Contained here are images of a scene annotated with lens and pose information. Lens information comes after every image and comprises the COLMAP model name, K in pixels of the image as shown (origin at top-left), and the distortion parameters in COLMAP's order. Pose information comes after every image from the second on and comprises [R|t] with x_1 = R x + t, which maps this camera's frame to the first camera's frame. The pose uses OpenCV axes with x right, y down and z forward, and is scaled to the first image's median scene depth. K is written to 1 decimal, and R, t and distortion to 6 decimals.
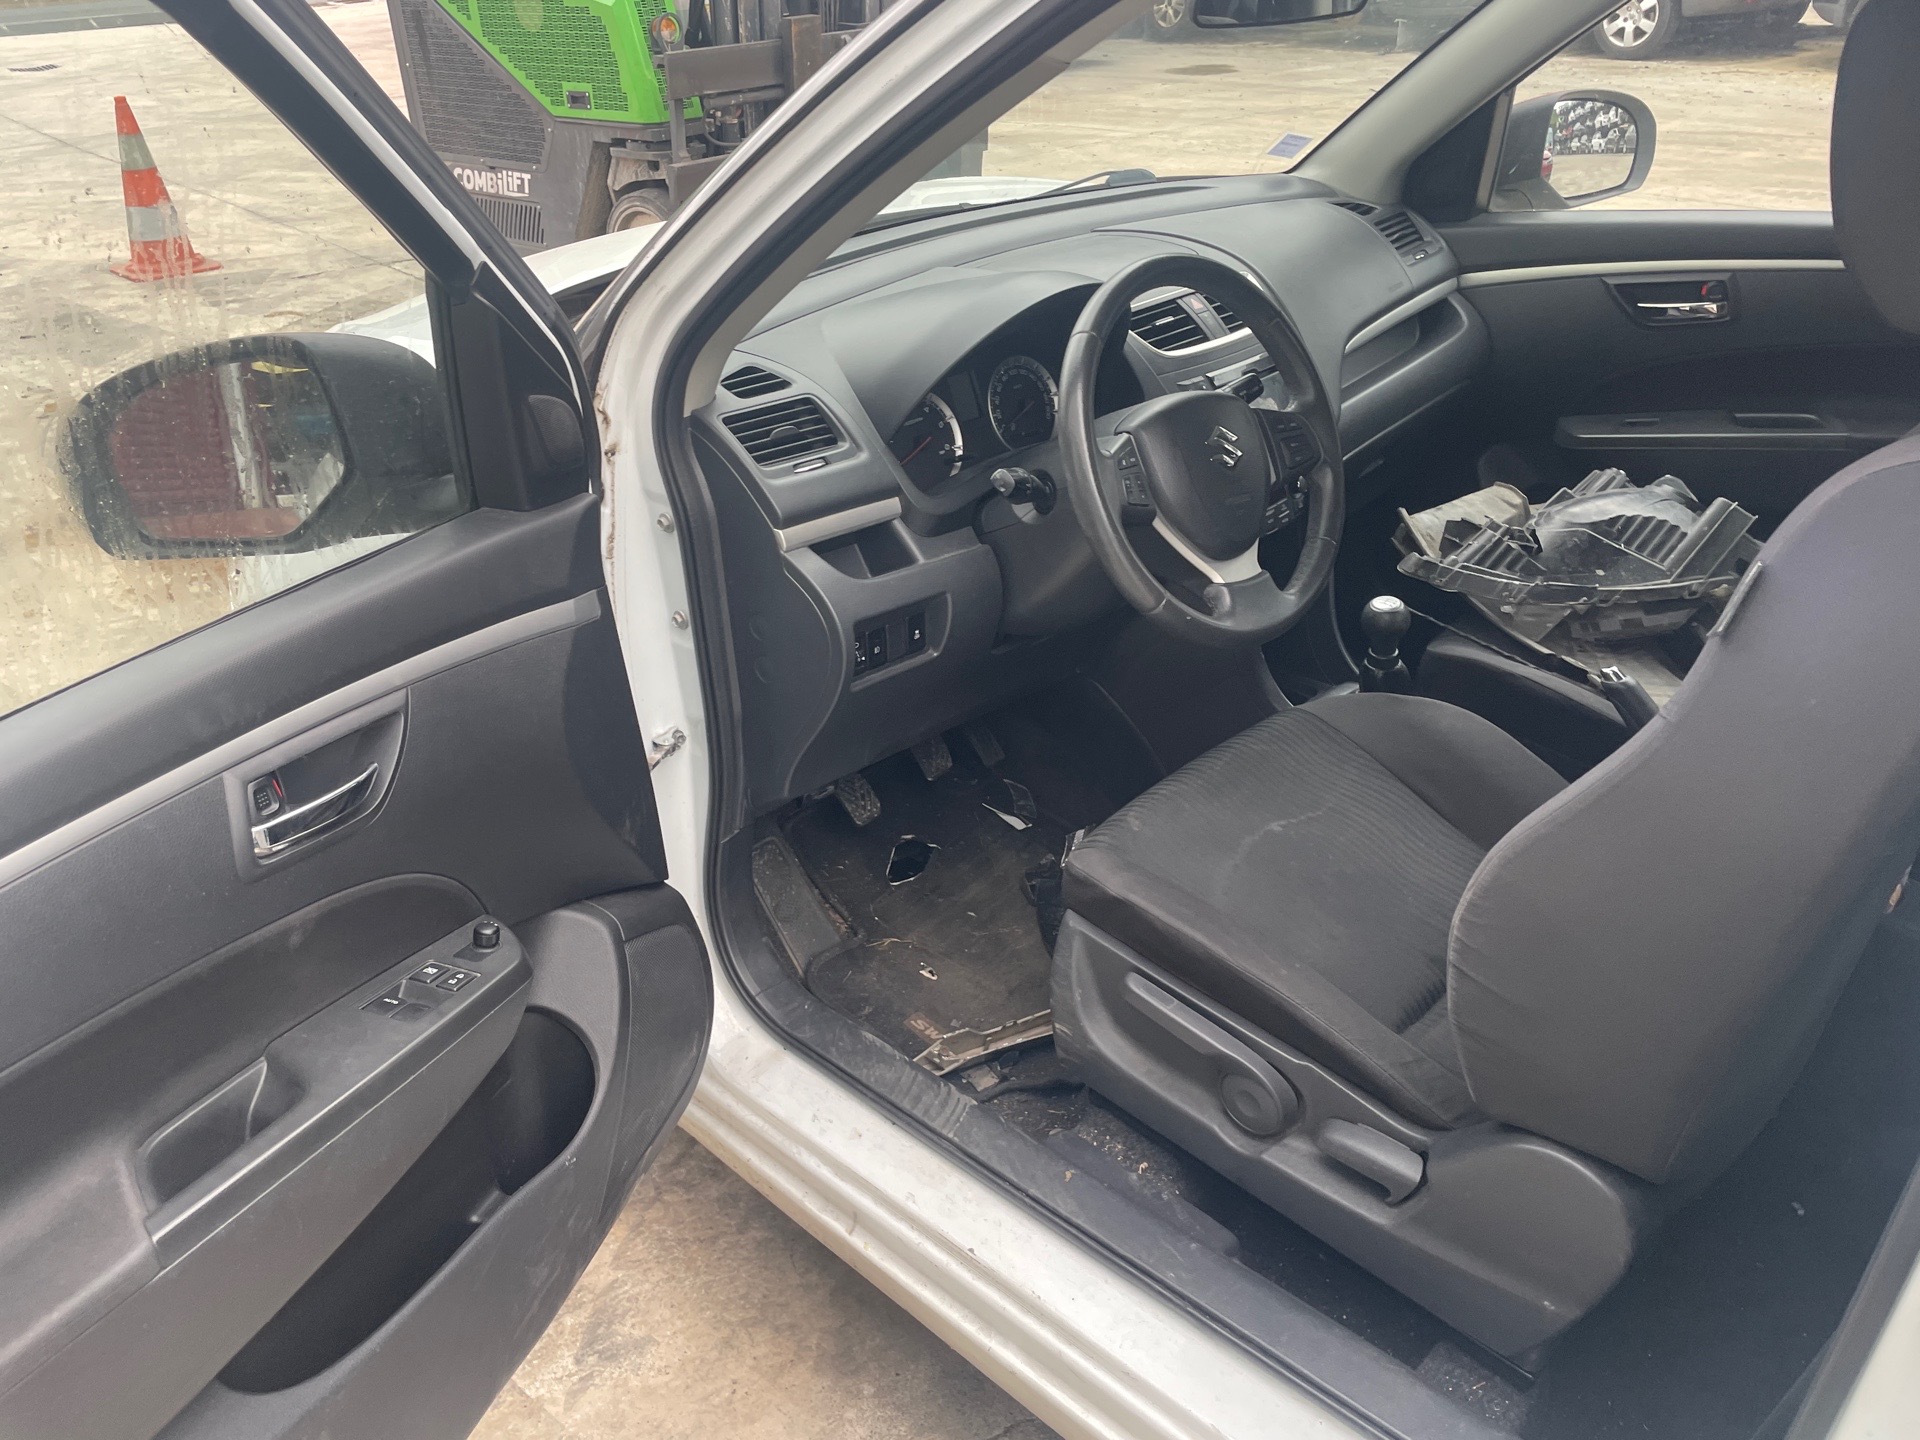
lens RADIAL K [[1453.5, 0, 946.4], [0, 1453.5, 733.1], [0, 0, 1]] dist [0.075953, -0.099737]
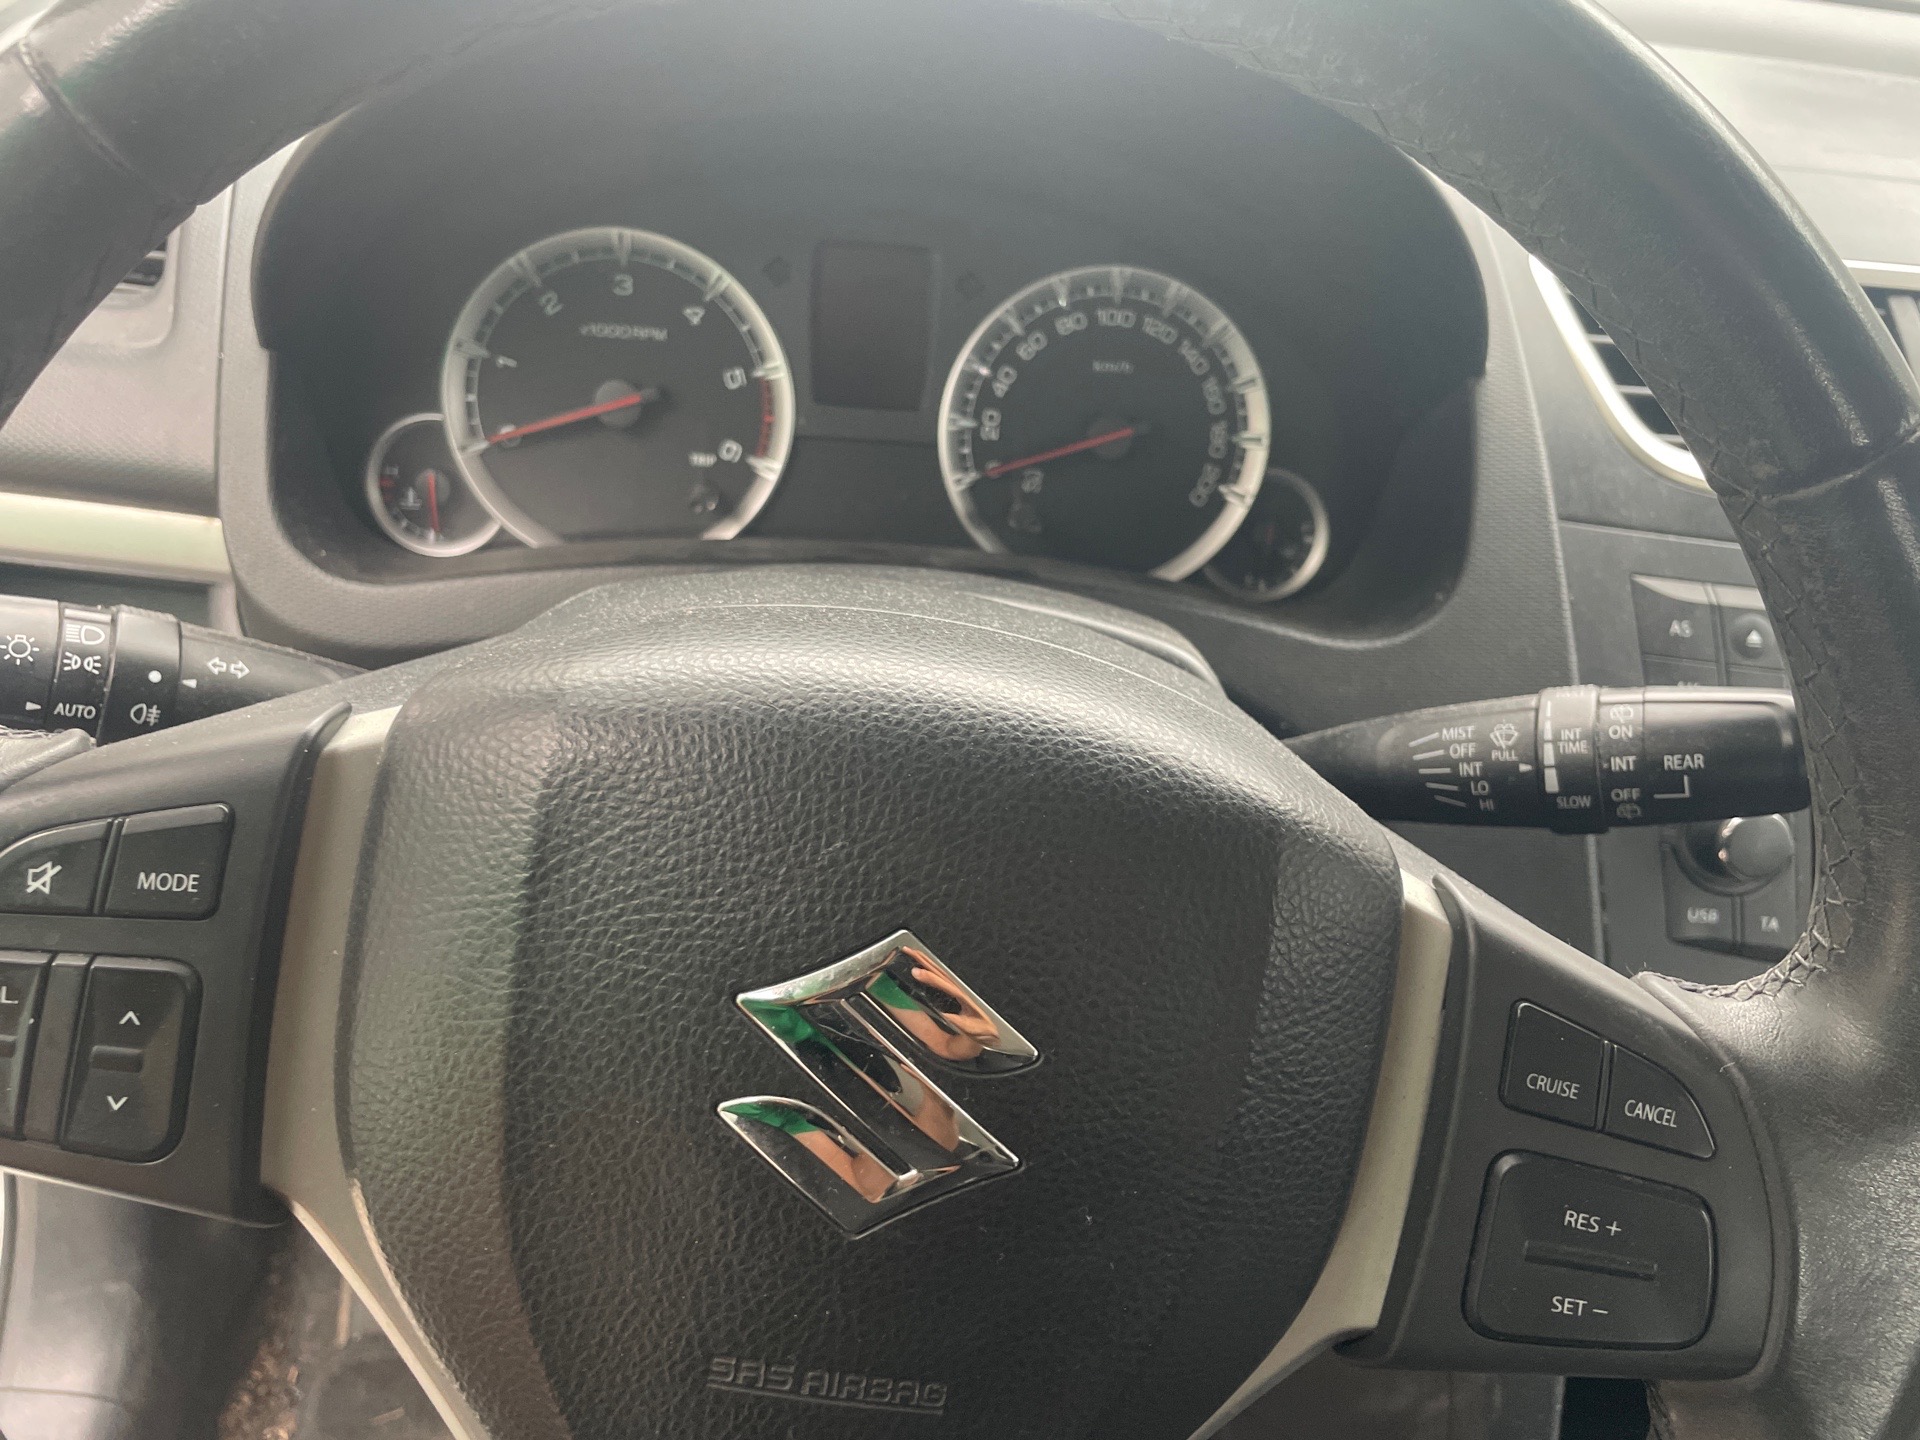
lens RADIAL K [[1453.5, 0, 969.4], [0, 1453.5, 716.7], [0, 0, 1]] dist [0.075953, -0.099737]
pose [[0.725389, 0.468887, -0.503940, 0.194953], [-0.427428, 0.880691, 0.204176, -0.201427], [0.539551, 0.067291, 0.839259, 0.659973]]
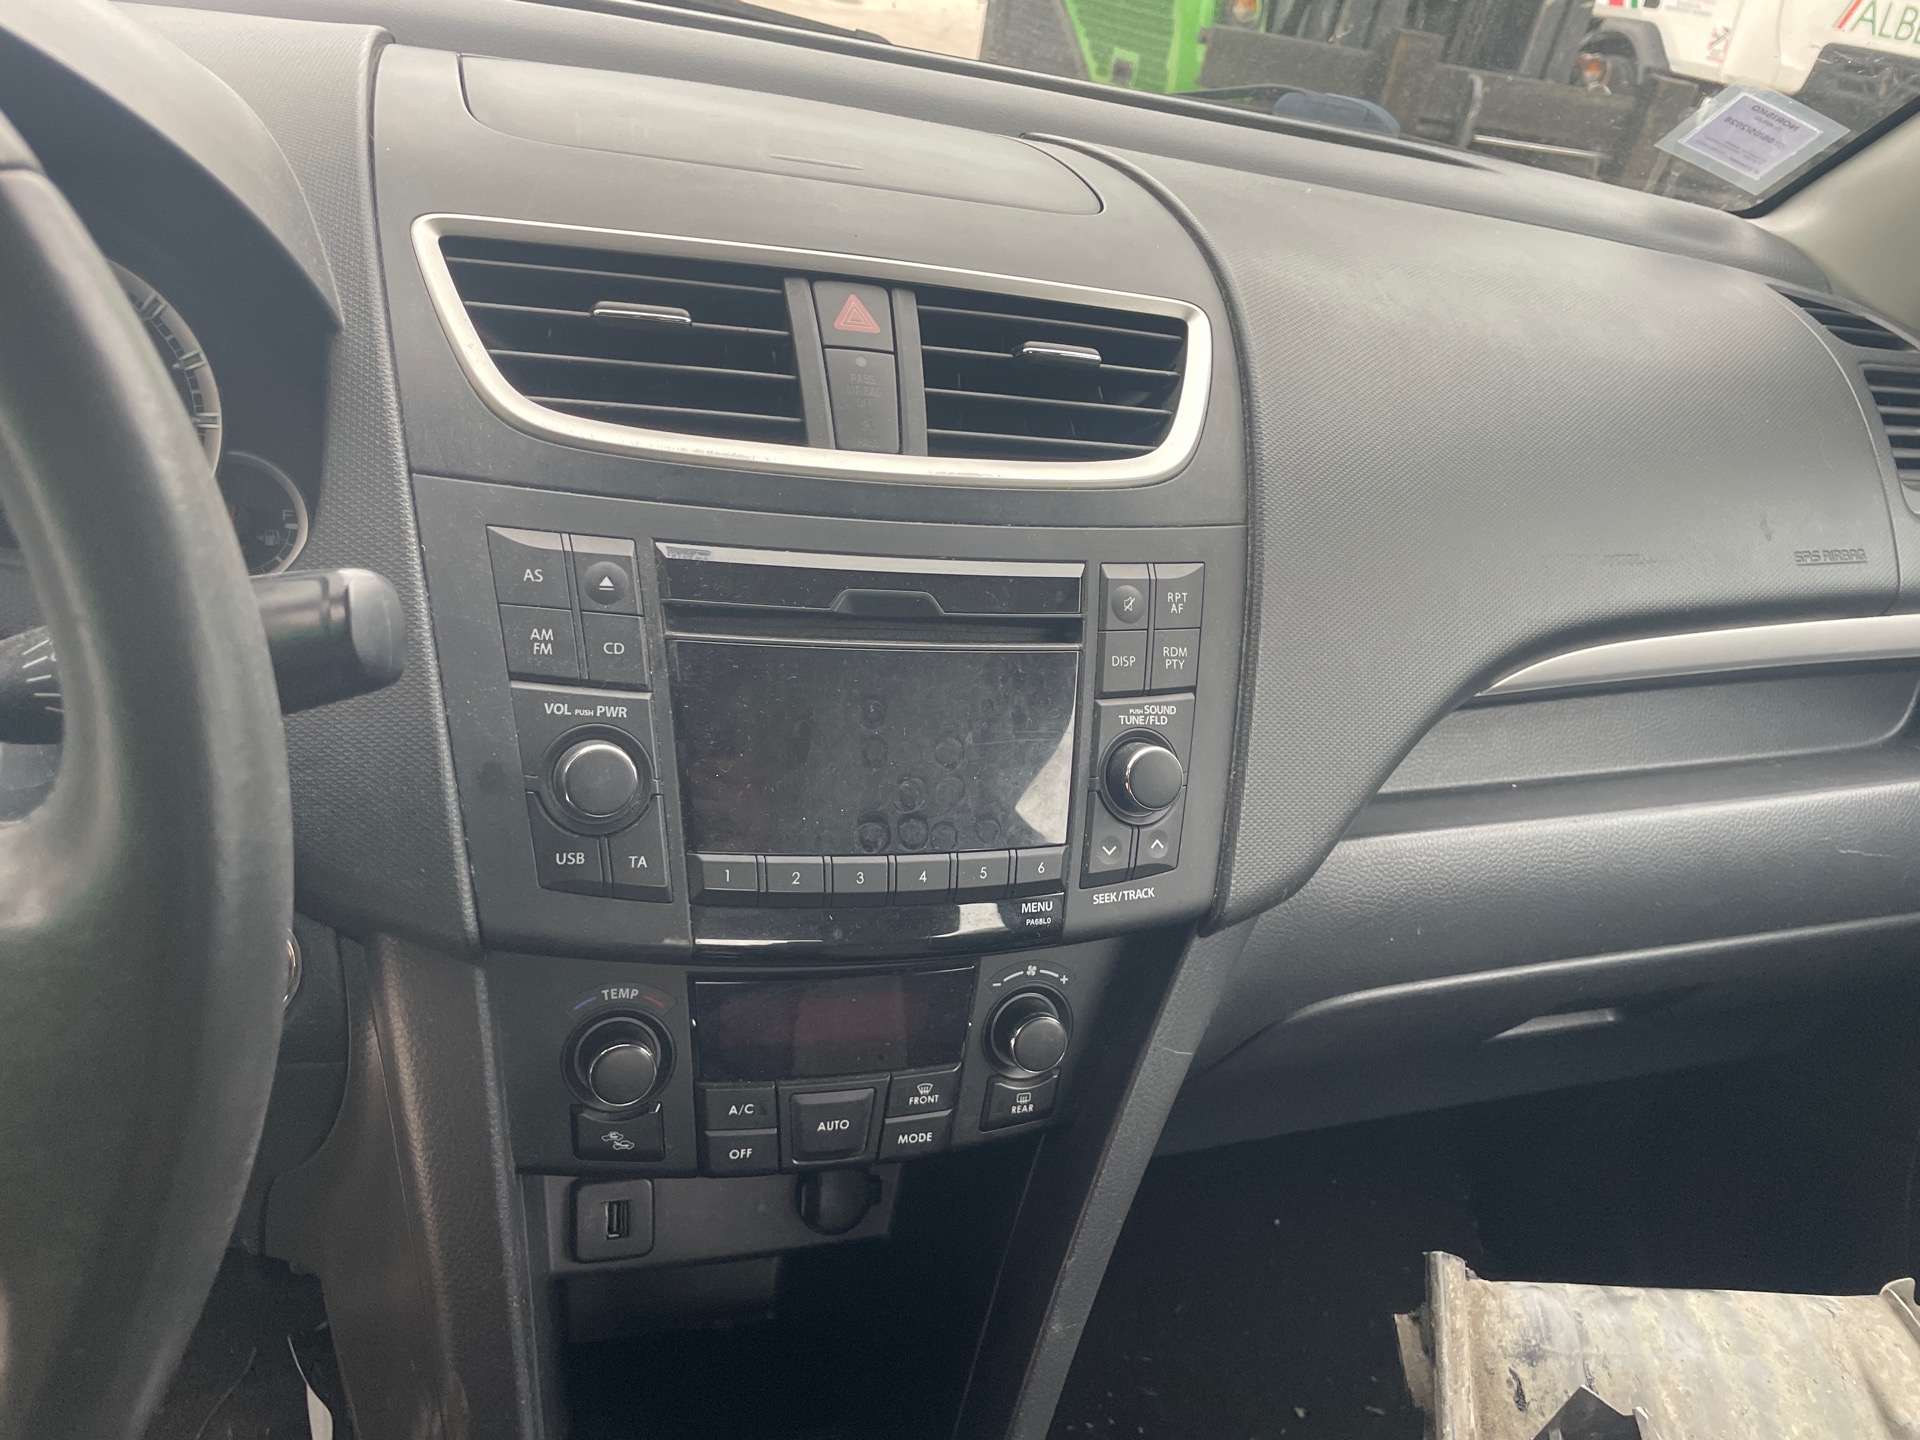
lens RADIAL K [[1453.5, 0, 960.1], [0, 1453.5, 730.8], [0, 0, 1]] dist [0.075953, -0.099737]
pose [[0.854897, 0.388310, -0.344045, 0.301958], [-0.405334, 0.913847, 0.024232, -0.225091], [0.323814, 0.118738, 0.938640, 0.720570]]
